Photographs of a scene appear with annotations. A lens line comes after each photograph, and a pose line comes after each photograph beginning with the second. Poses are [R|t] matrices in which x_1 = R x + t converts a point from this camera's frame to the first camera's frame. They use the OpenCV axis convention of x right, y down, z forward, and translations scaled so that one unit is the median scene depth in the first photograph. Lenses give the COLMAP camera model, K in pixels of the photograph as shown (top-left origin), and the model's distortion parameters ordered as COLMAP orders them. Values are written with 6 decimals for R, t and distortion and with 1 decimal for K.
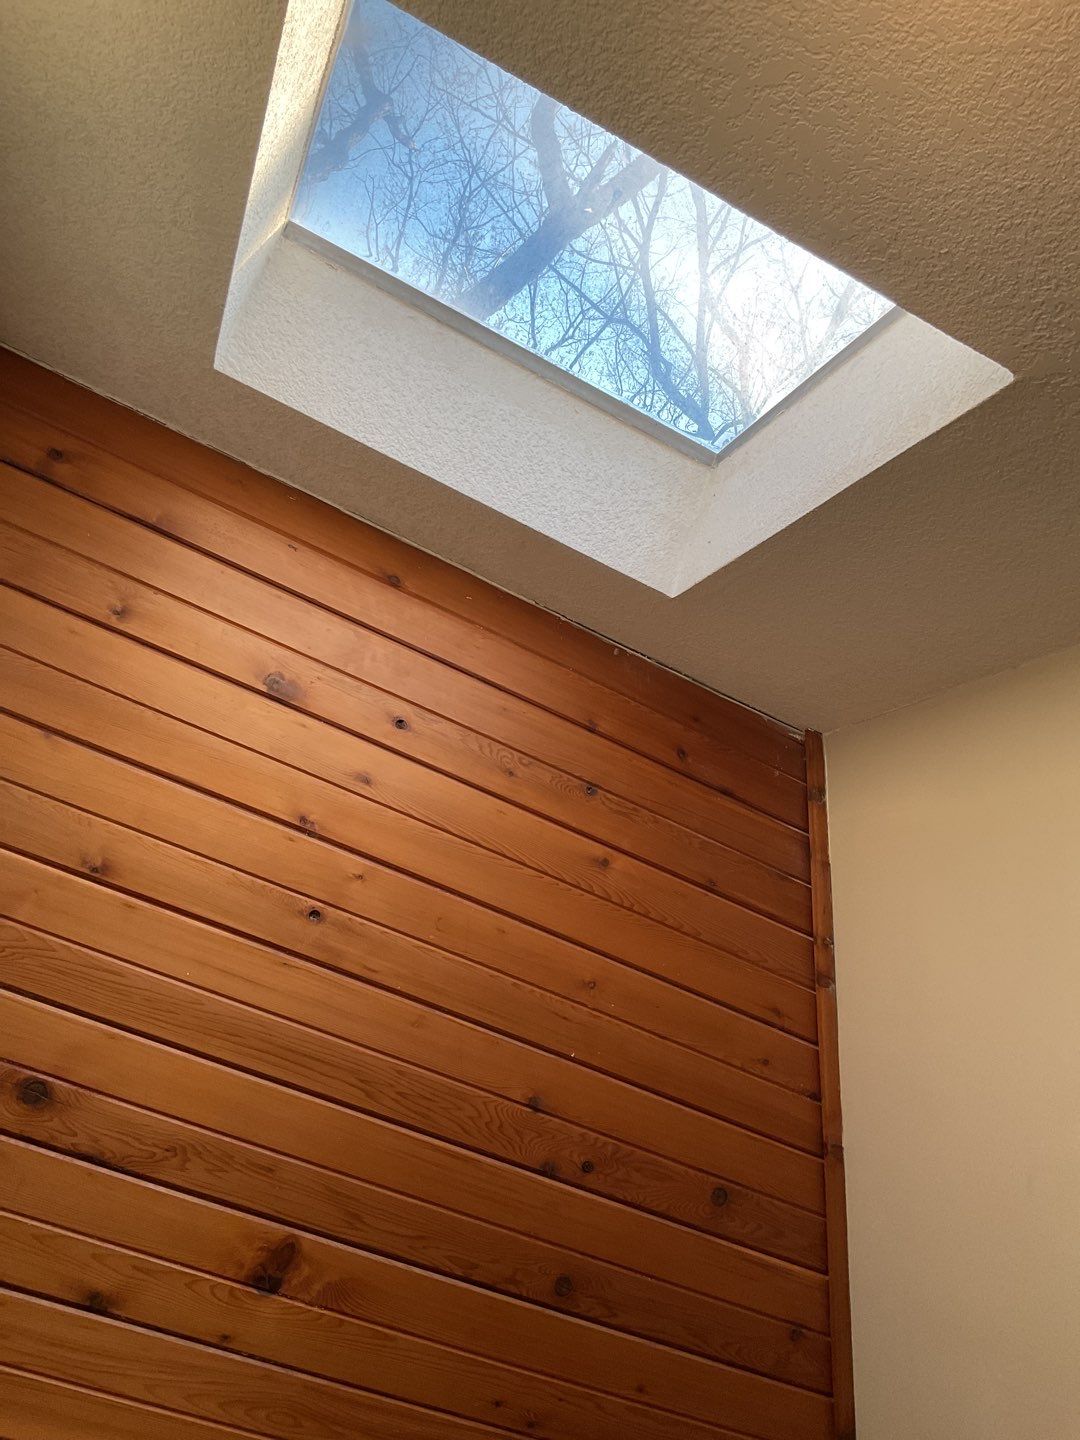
lens RADIAL K [[1192.3, 0, 536.2], [0, 1192.3, 717.3], [0, 0, 1]] dist [0.087451, -0.149097]
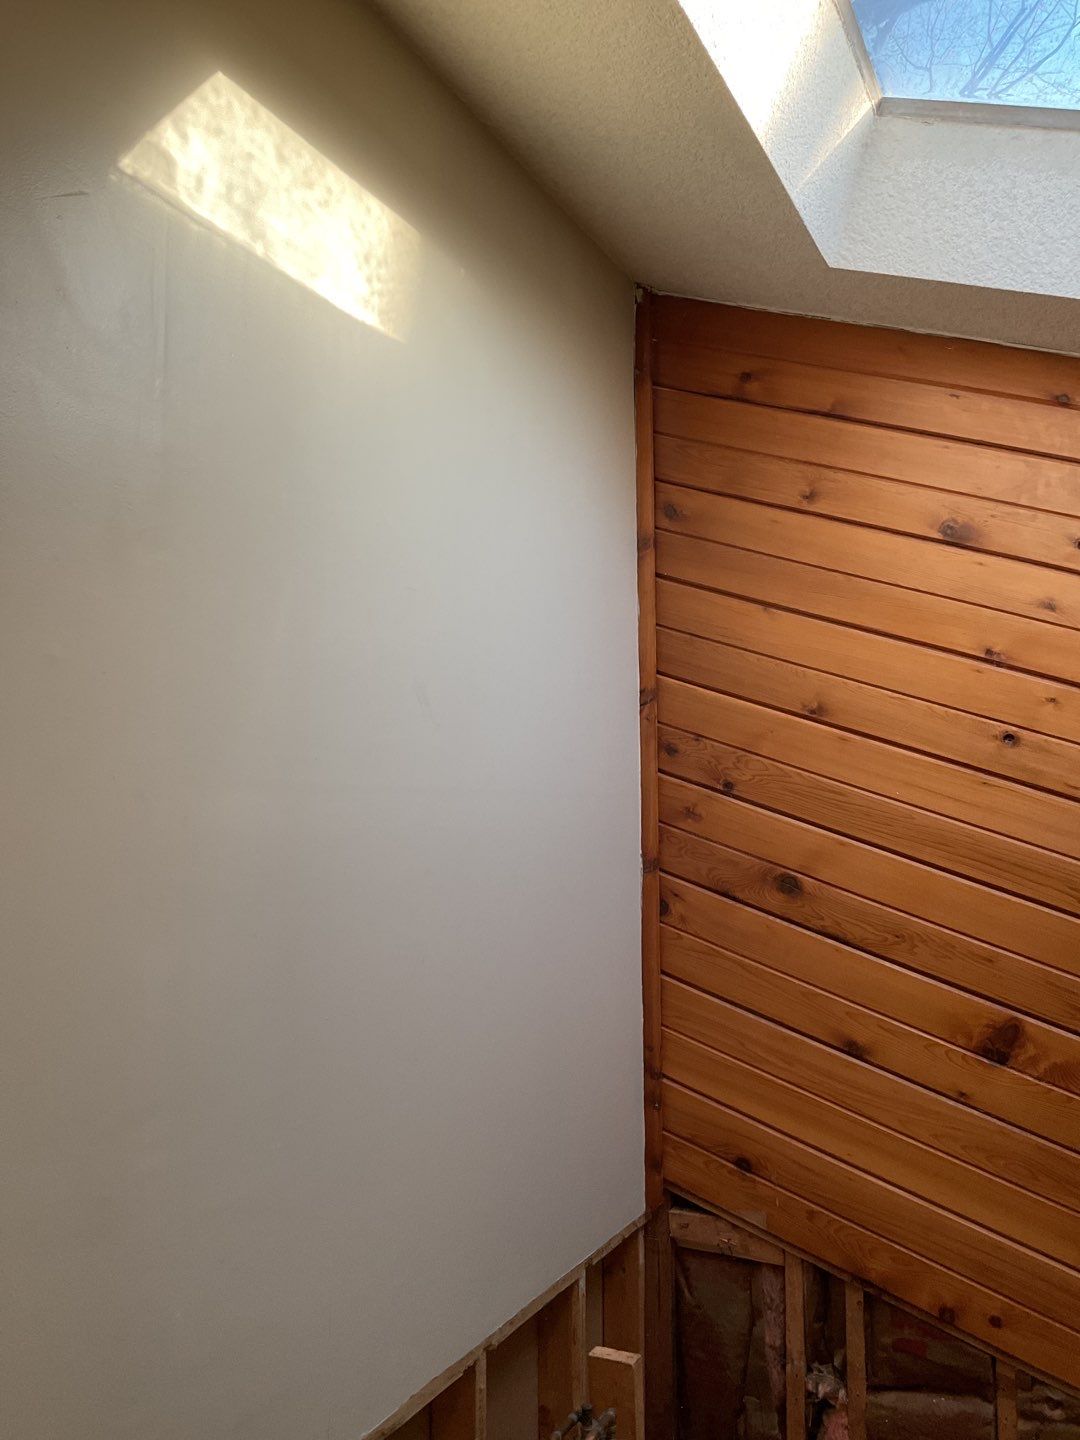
lens RADIAL K [[1192.3, 0, 536.8], [0, 1192.3, 719.0], [0, 0, 1]] dist [0.087451, -0.149097]
pose [[0.688096, -0.069887, -0.722247, 0.300012], [0.172072, 0.982675, 0.068849, 0.000868], [0.704923, -0.171653, 0.688200, -0.038013]]
